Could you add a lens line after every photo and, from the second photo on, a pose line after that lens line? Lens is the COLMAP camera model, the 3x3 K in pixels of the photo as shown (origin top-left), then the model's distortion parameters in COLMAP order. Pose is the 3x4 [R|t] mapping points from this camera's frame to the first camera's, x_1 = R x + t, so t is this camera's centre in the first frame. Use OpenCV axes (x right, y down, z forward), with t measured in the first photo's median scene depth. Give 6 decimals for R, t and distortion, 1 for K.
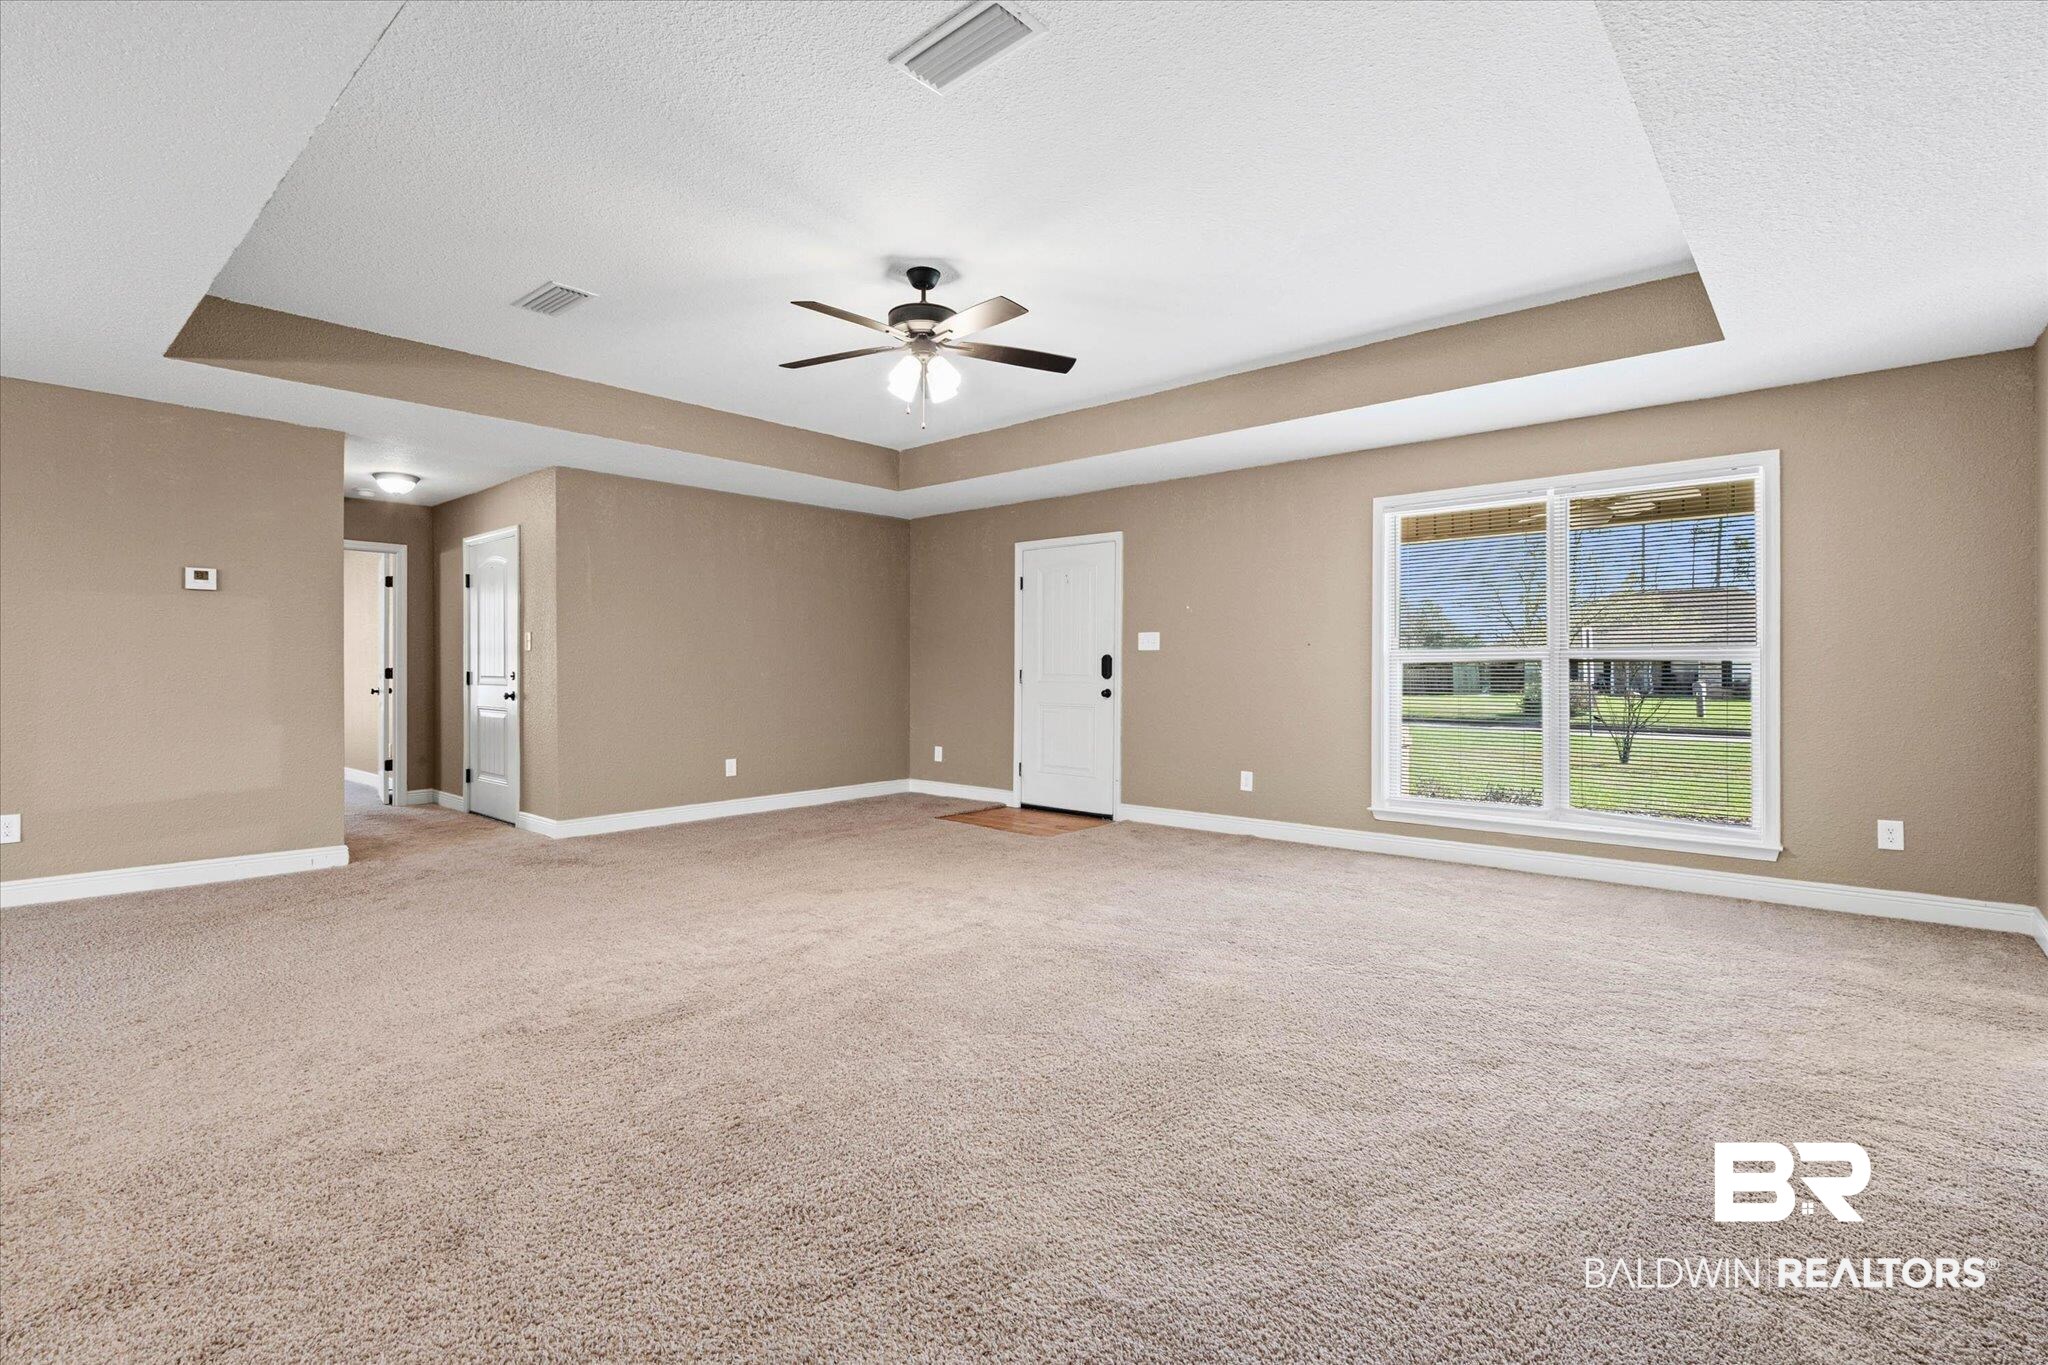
lens RADIAL K [[943.7, 0, 1021.4], [0, 943.7, 671.7], [0, 0, 1]] dist [0.000039, -0.000037]
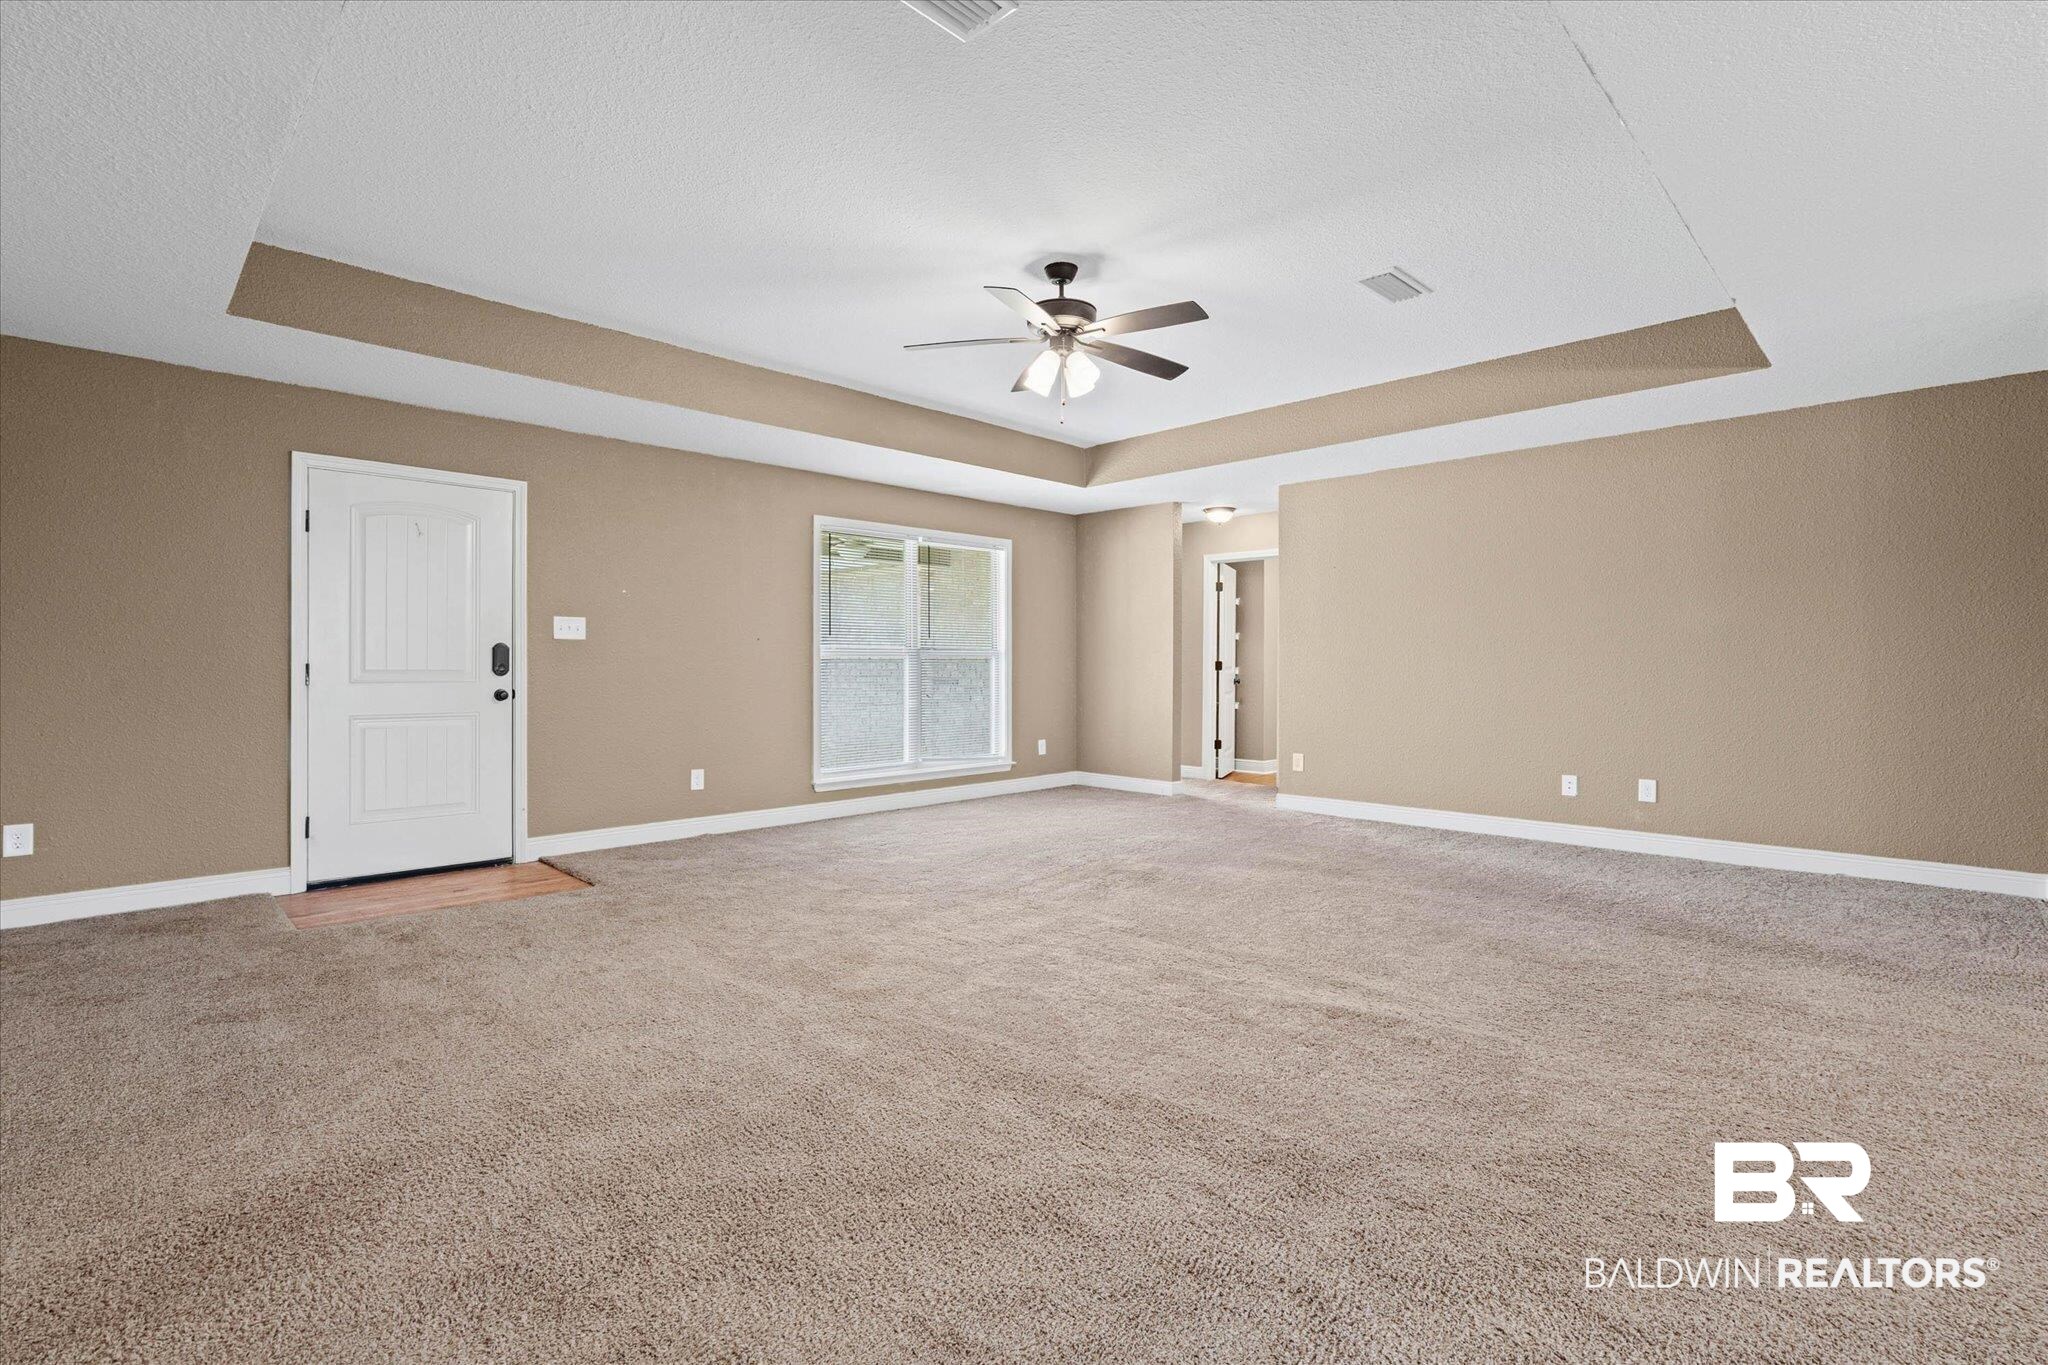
lens RADIAL K [[943.7, 0, 1021.4], [0, 943.7, 671.7], [0, 0, 1]] dist [0.000039, -0.000037]
pose [[0.064363, -0.009406, 0.997882, -0.638214], [0.002663, 0.999954, 0.009253, -0.001253], [-0.997923, 0.002061, 0.064385, 0.561412]]
